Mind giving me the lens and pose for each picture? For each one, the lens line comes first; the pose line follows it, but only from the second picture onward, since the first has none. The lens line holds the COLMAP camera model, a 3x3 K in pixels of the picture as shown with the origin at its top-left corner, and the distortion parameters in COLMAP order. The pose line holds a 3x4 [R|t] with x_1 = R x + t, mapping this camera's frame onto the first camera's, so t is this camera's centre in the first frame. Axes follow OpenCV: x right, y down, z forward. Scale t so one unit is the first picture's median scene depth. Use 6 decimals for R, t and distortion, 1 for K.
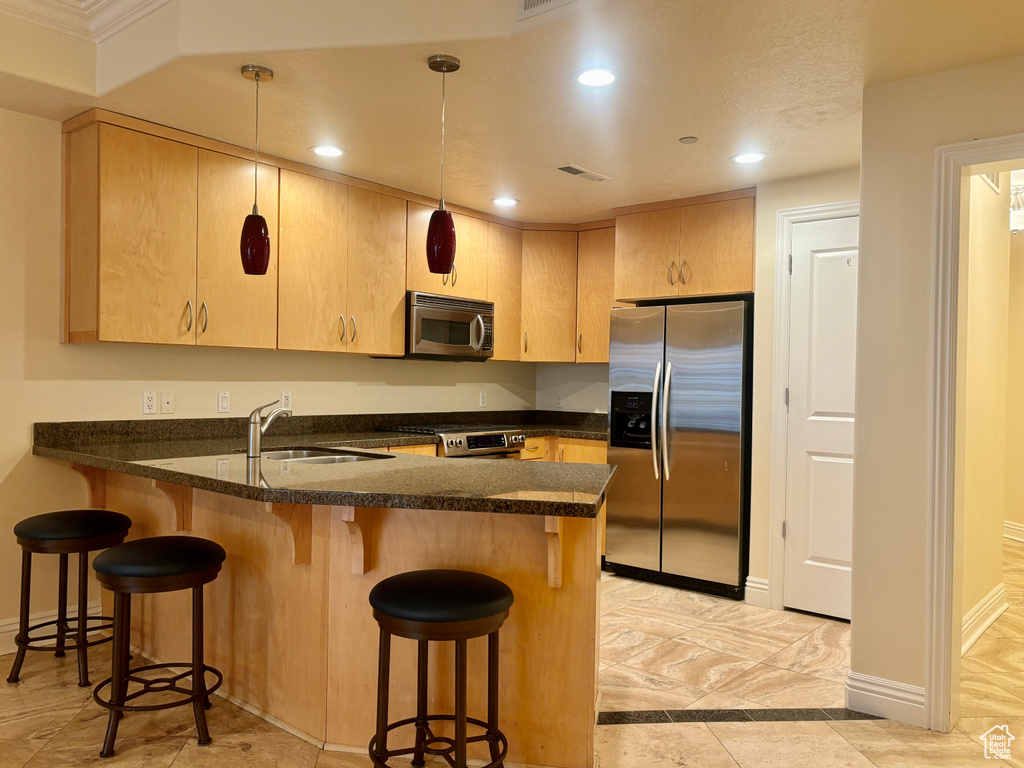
lens RADIAL K [[800.2, 0, 512.0], [0, 800.2, 384.0], [0, 0, 1]] dist [0.039764, -0.010574]
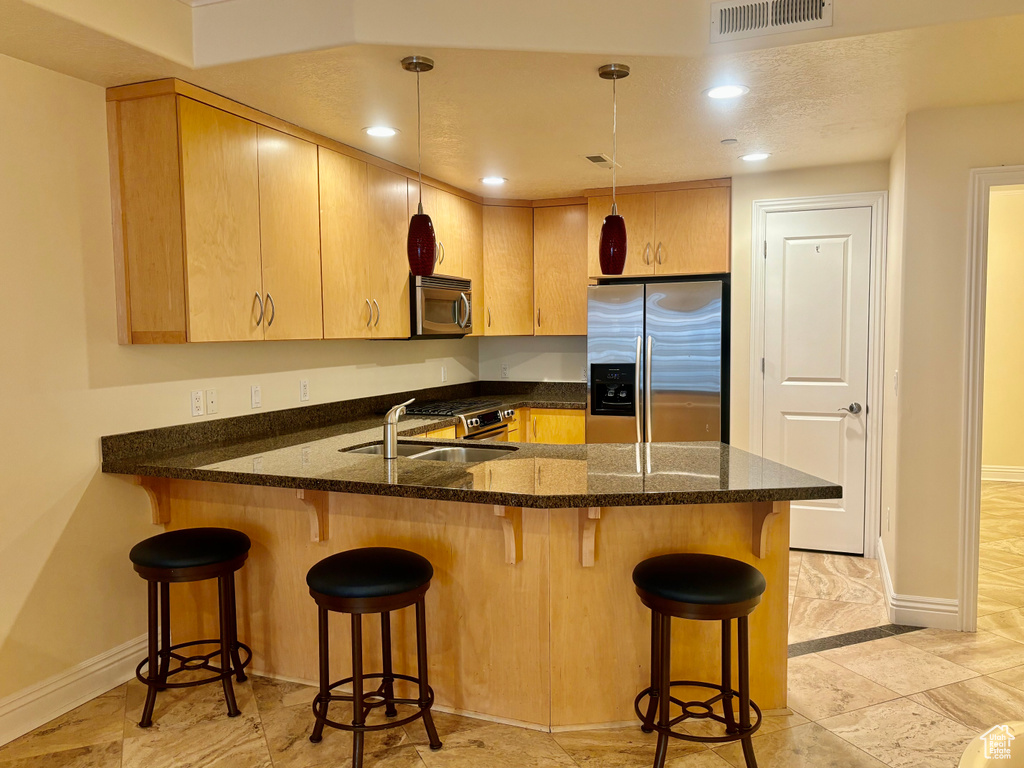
lens RADIAL K [[800.2, 0, 512.0], [0, 800.2, 384.0], [0, 0, 1]] dist [0.039764, -0.010574]
pose [[0.946743, -0.048171, 0.318368, -0.384169], [0.026962, 0.997134, 0.070694, -0.051246], [-0.320860, -0.058345, 0.945328, 0.028244]]
